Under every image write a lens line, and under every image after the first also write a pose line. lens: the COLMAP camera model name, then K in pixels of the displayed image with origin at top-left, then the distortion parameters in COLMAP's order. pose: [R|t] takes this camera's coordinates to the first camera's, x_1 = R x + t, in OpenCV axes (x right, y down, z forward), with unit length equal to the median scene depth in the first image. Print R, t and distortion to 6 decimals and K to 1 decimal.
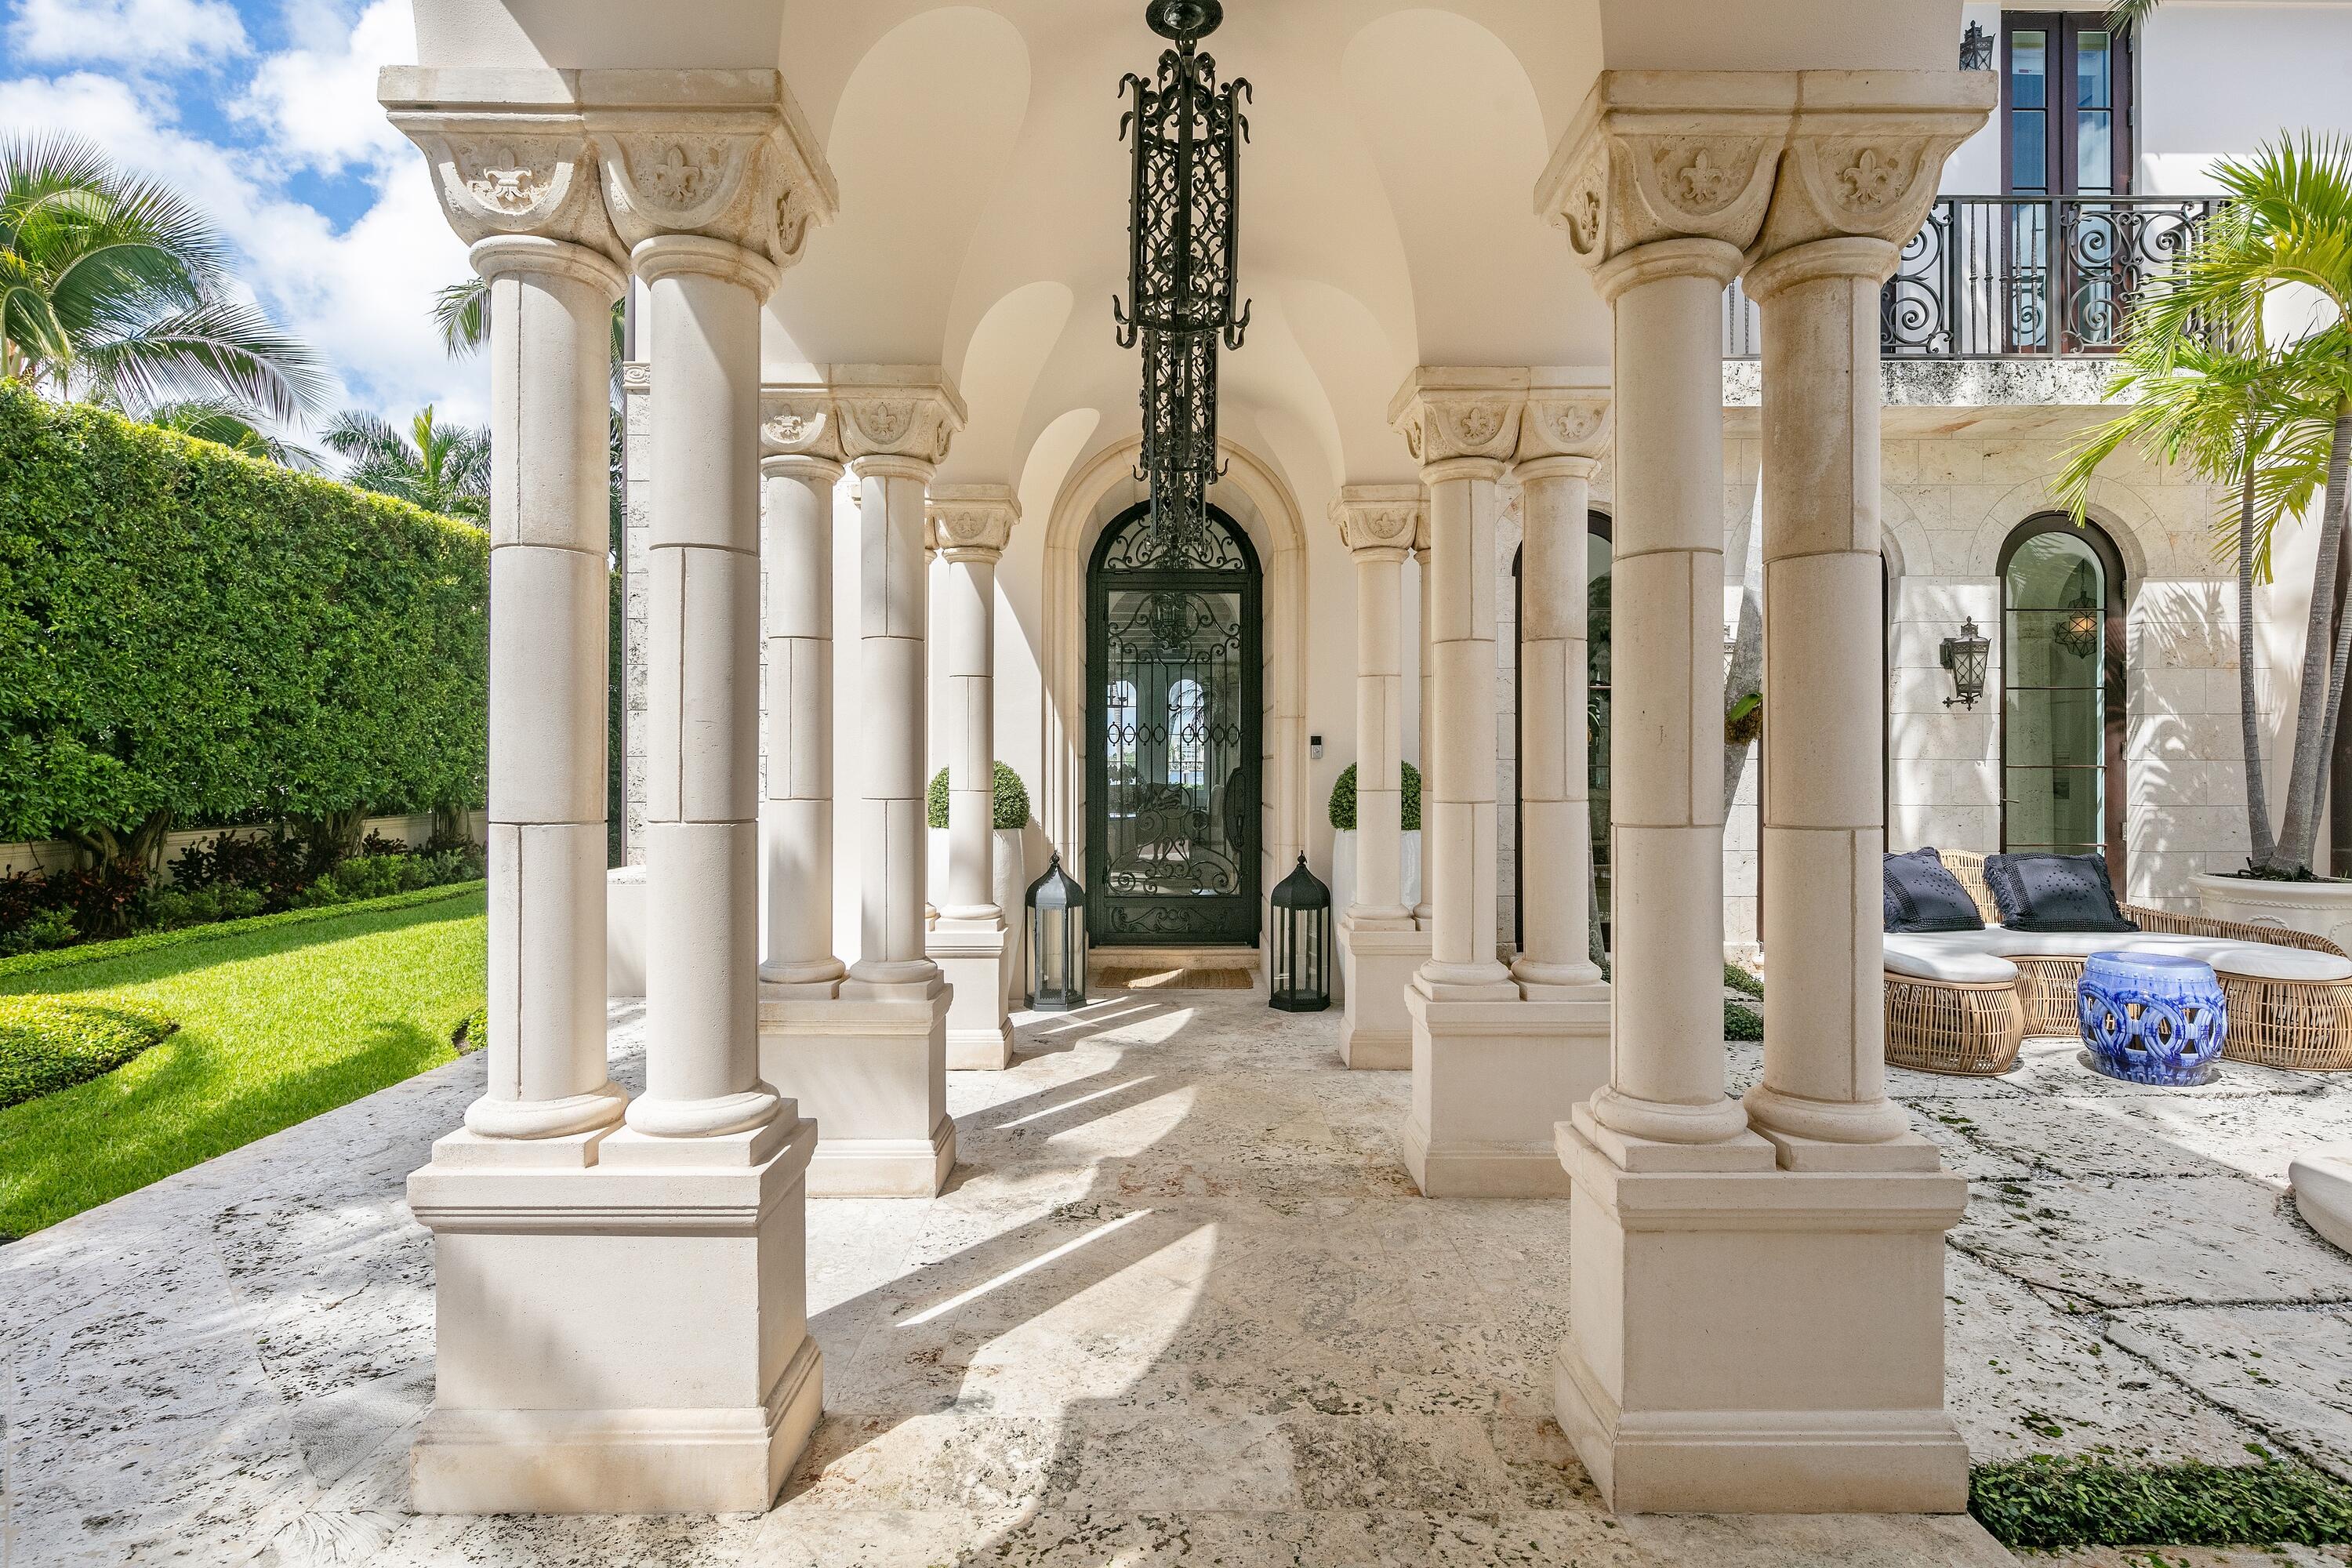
lens RADIAL K [[1149.1, 0, 1172.3], [0, 1149.1, 754.0], [0, 0, 1]] dist [0.000559, 0.000058]
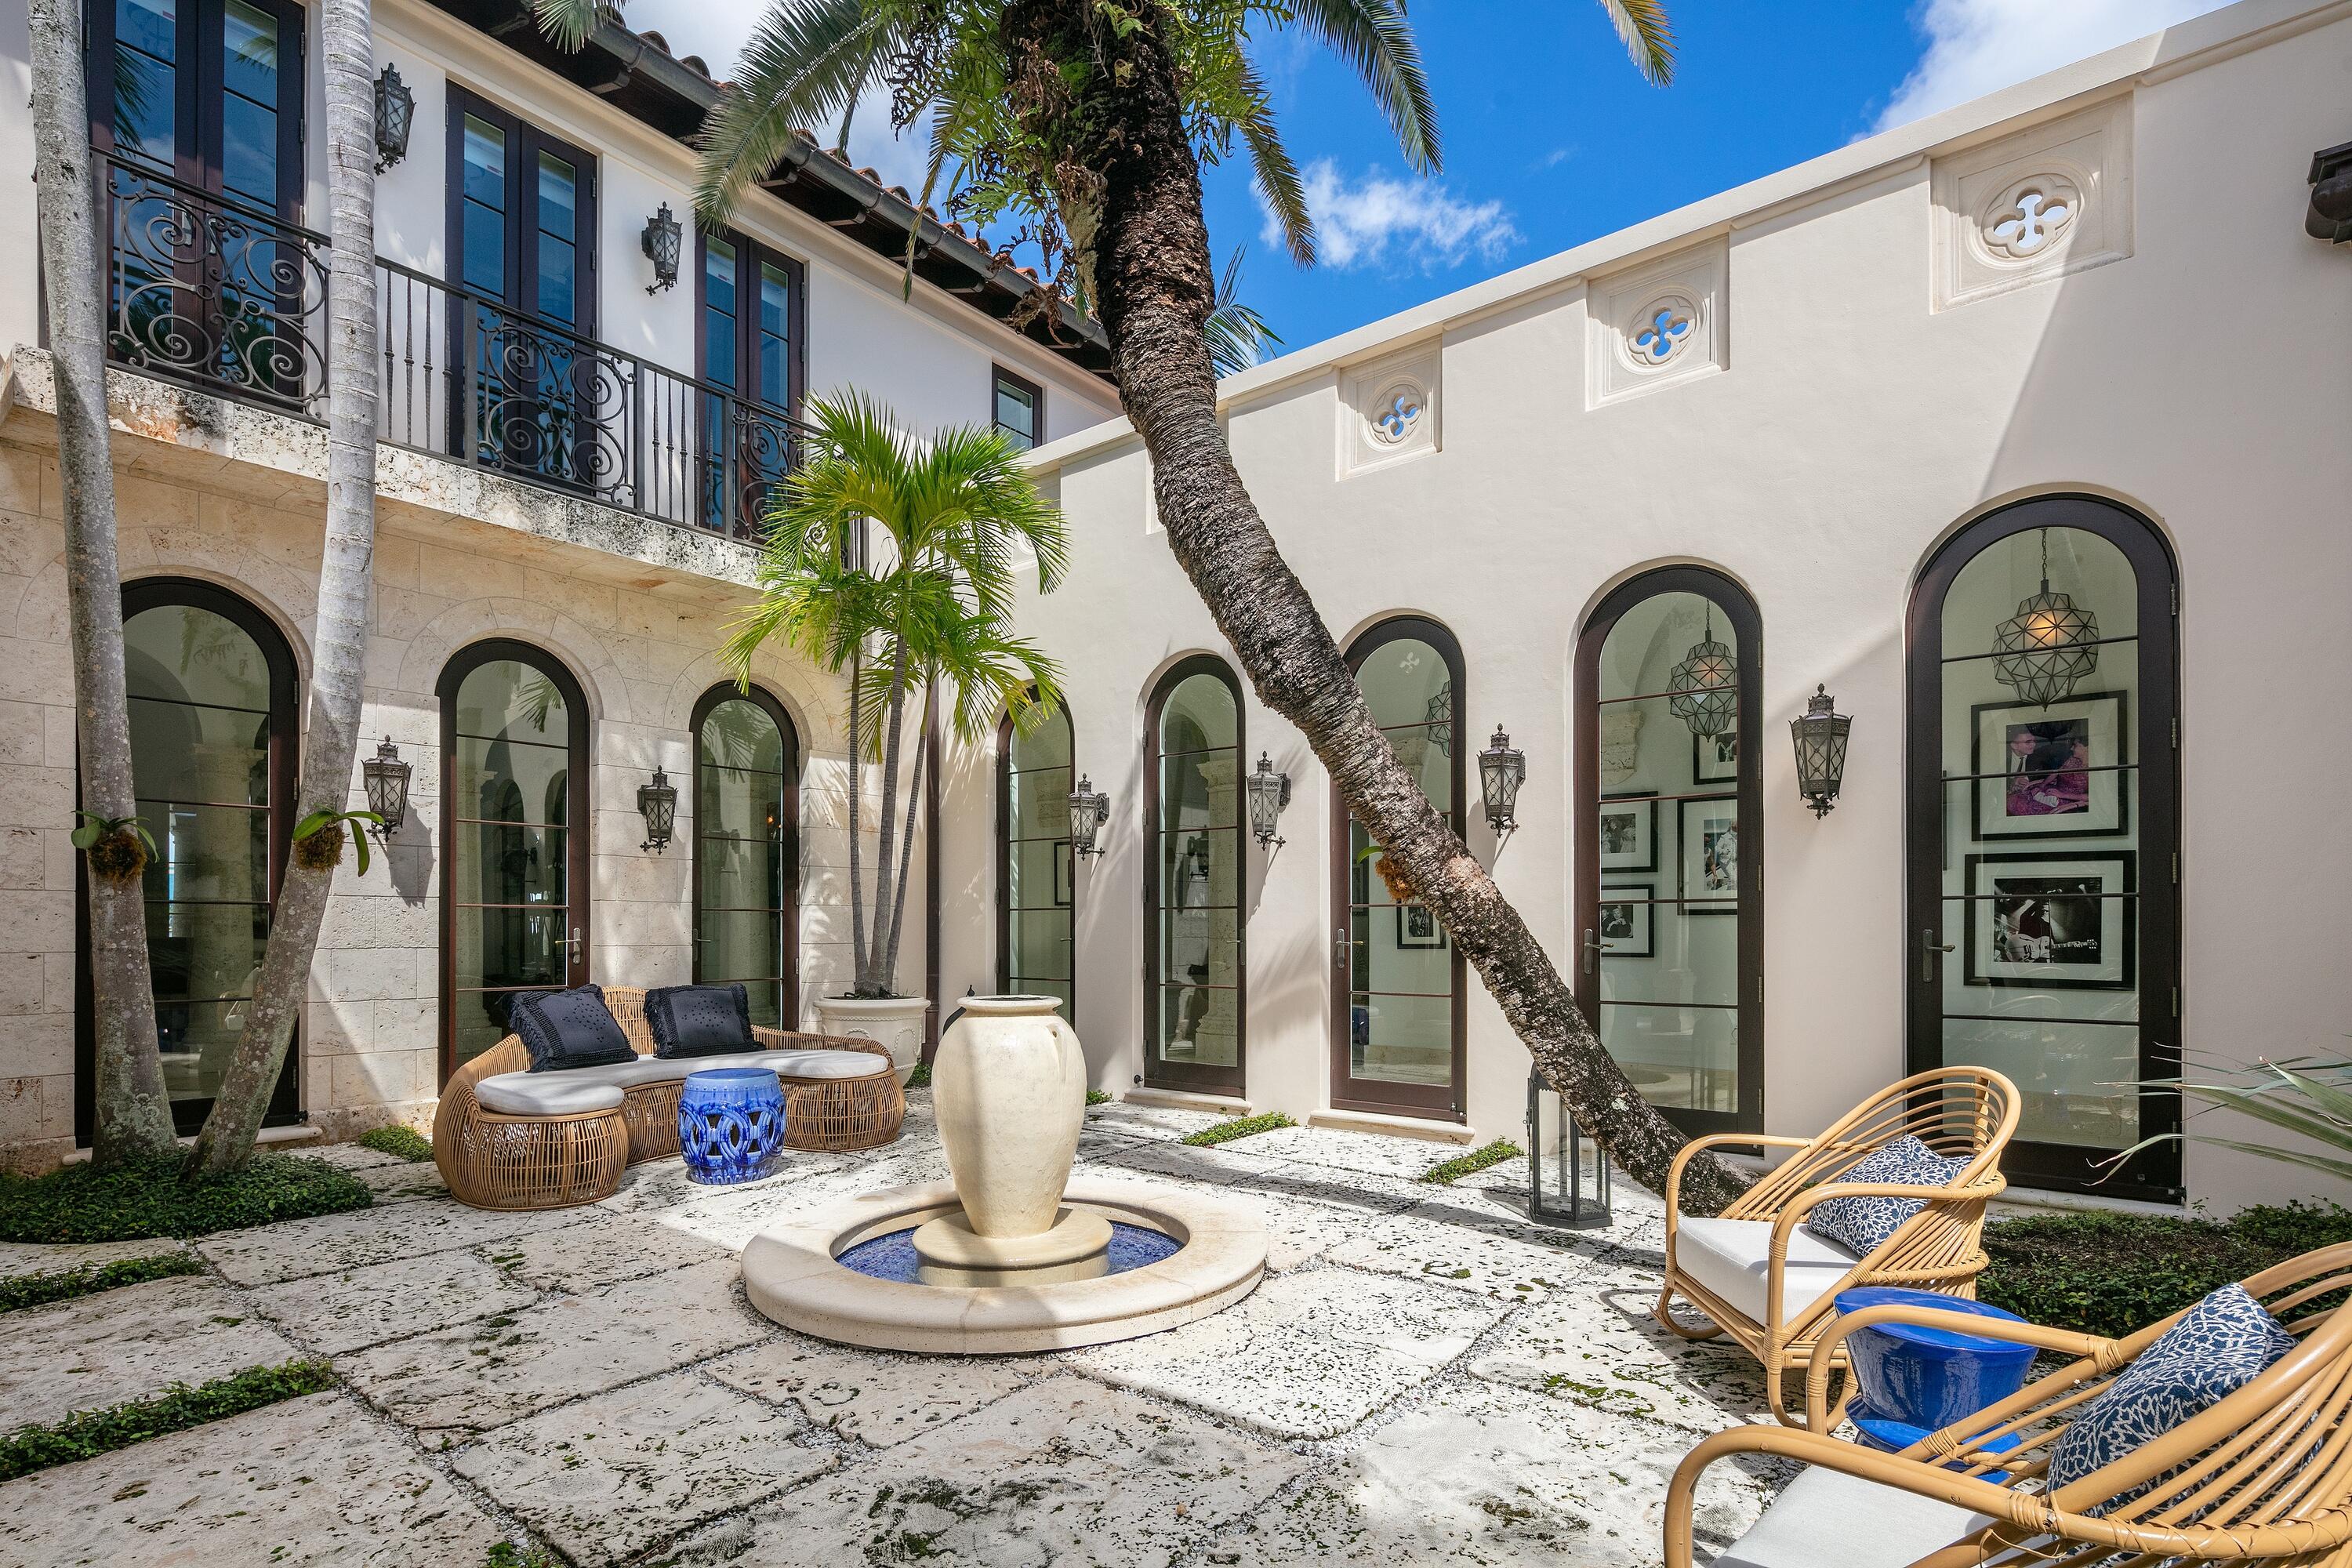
lens RADIAL K [[1146.7, 0, 1174.4], [0, 1146.7, 918.5], [0, 0, 1]] dist [0.001092, -0.000138]
pose [[0.622242, 0.006183, 0.782801, 0.188132], [-0.012497, 0.999920, 0.002036, 0.014716], [-0.782725, -0.011049, 0.622269, -0.032798]]
